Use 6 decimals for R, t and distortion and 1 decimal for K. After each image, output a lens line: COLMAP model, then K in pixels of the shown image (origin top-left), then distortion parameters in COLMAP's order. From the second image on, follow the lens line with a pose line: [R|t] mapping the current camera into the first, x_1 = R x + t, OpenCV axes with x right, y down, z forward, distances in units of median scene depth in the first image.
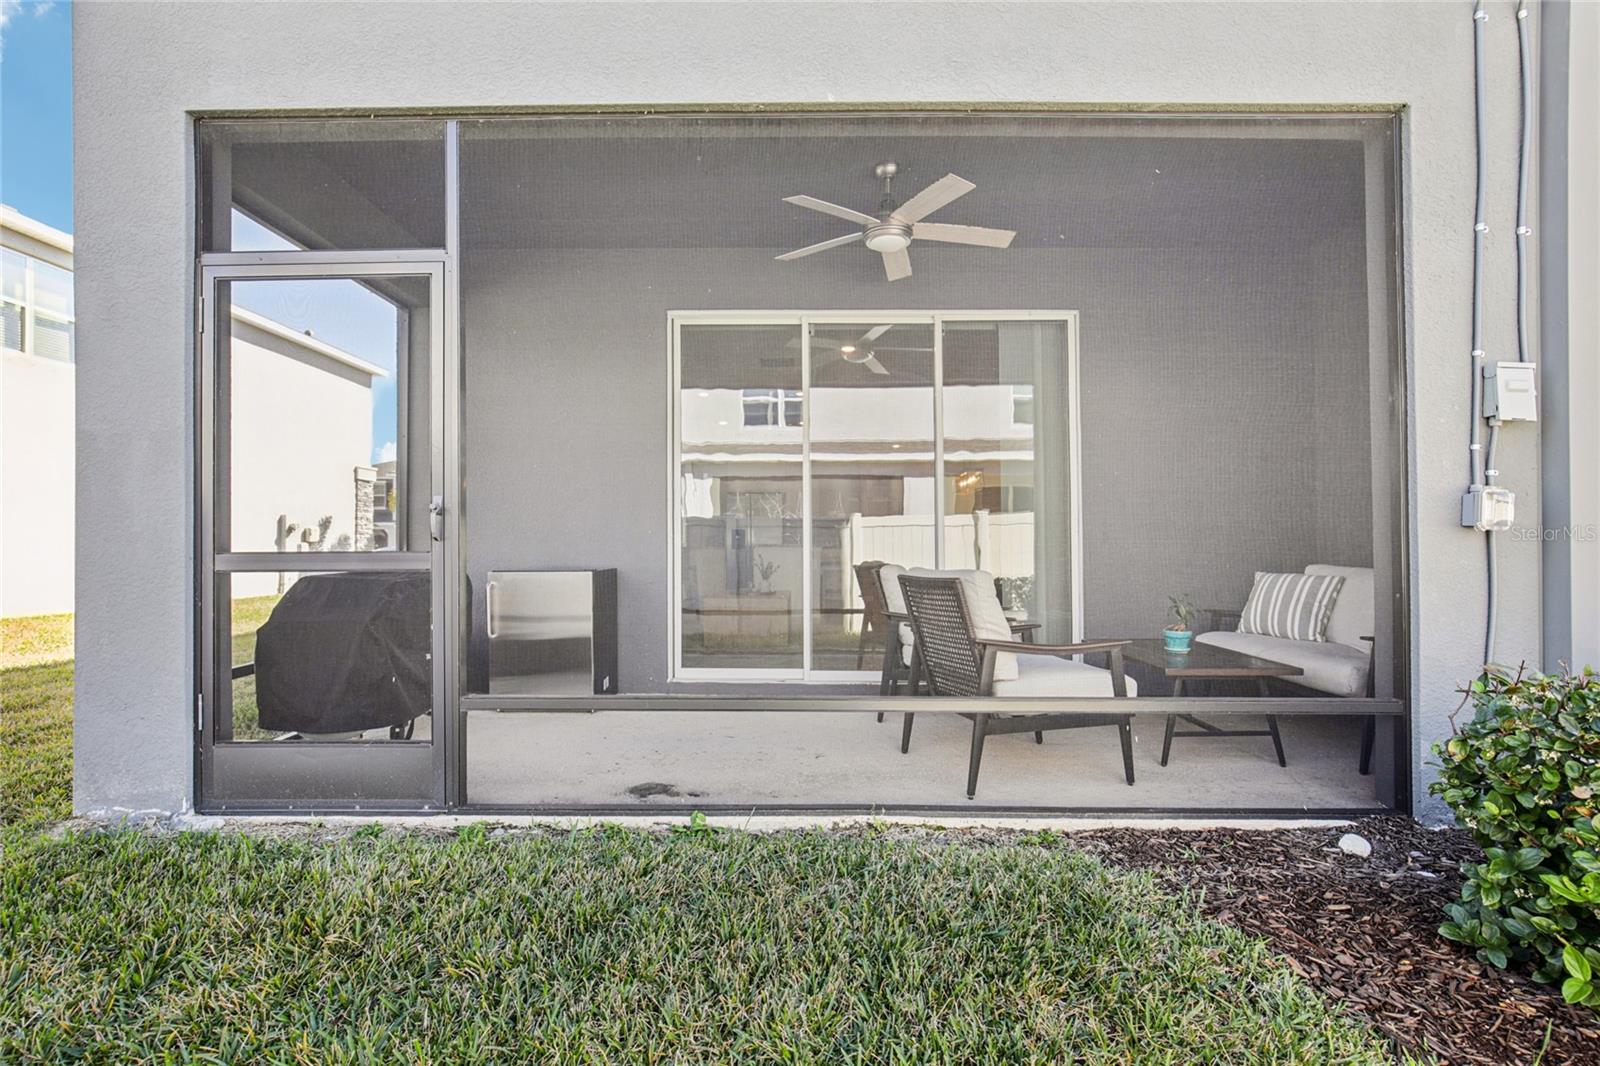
lens RADIAL K [[750.9, 0, 793.7], [0, 750.9, 542.5], [0, 0, 1]] dist [-0.001578, 0.000445]
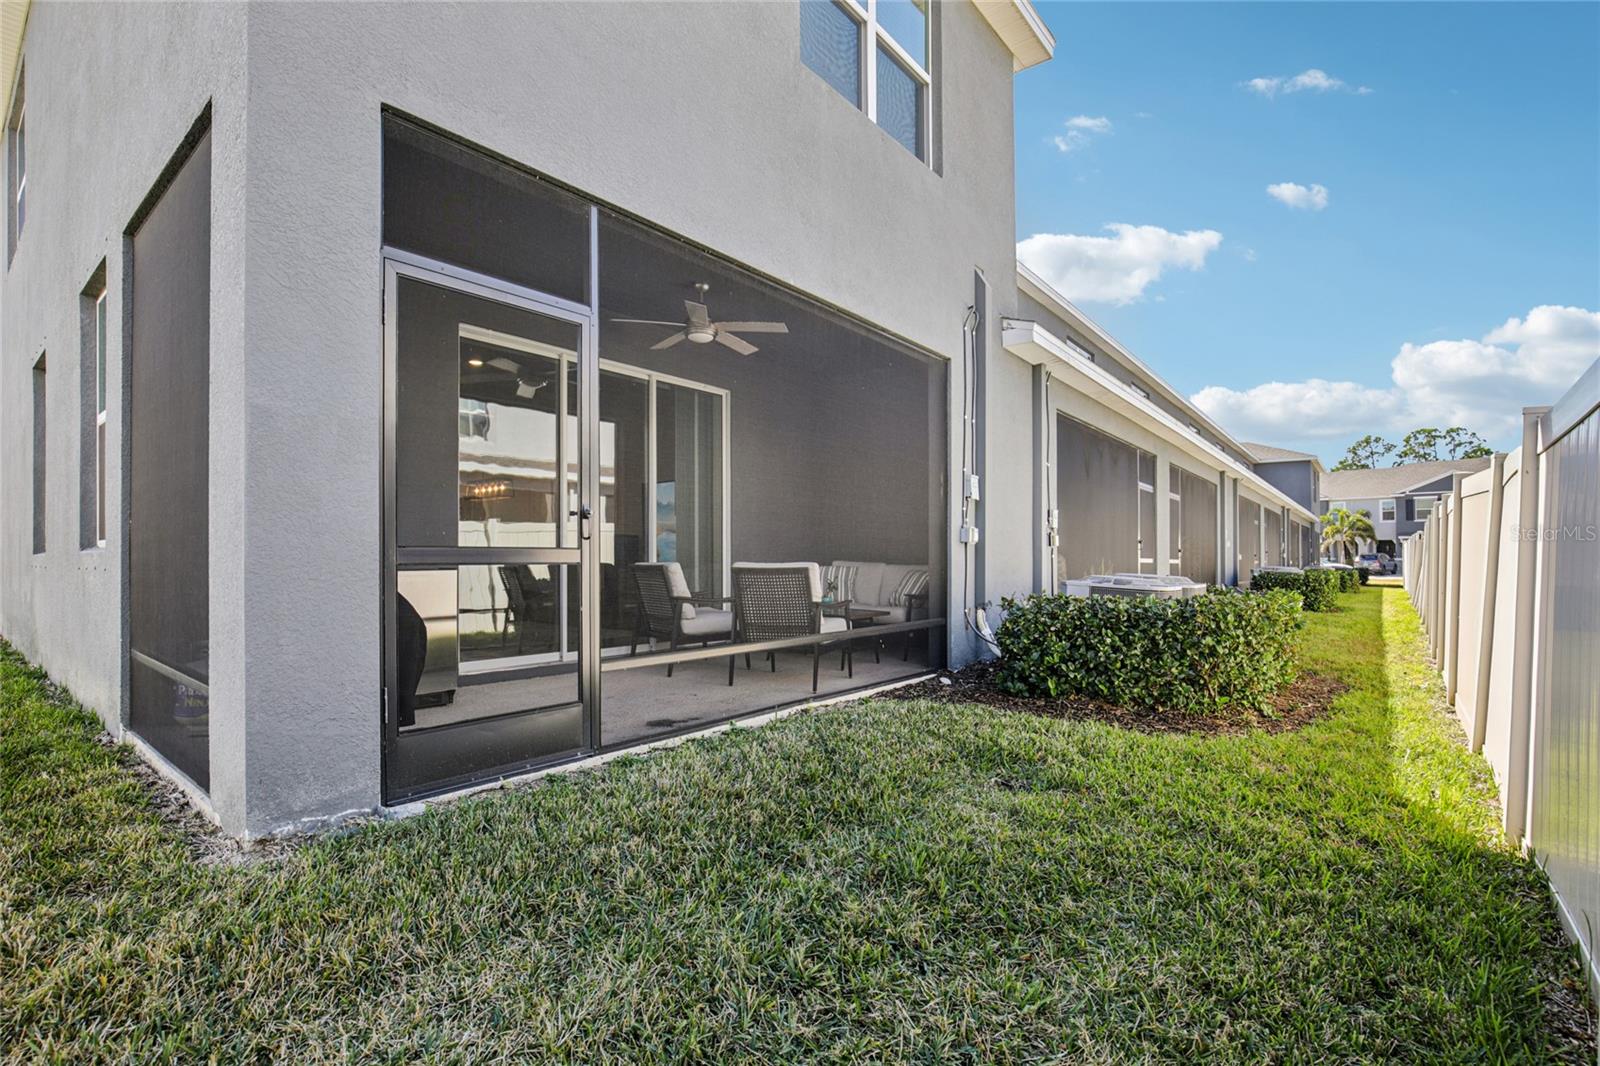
lens RADIAL K [[735.9, 0, 793.8], [0, 735.9, 544.2], [0, 0, 1]] dist [-0.029210, 0.001441]
pose [[0.624917, 0.016181, 0.780523, -1.198578], [-0.009054, 0.999868, -0.013479, 0.019569], [-0.780638, 0.001356, 0.624981, -0.030356]]
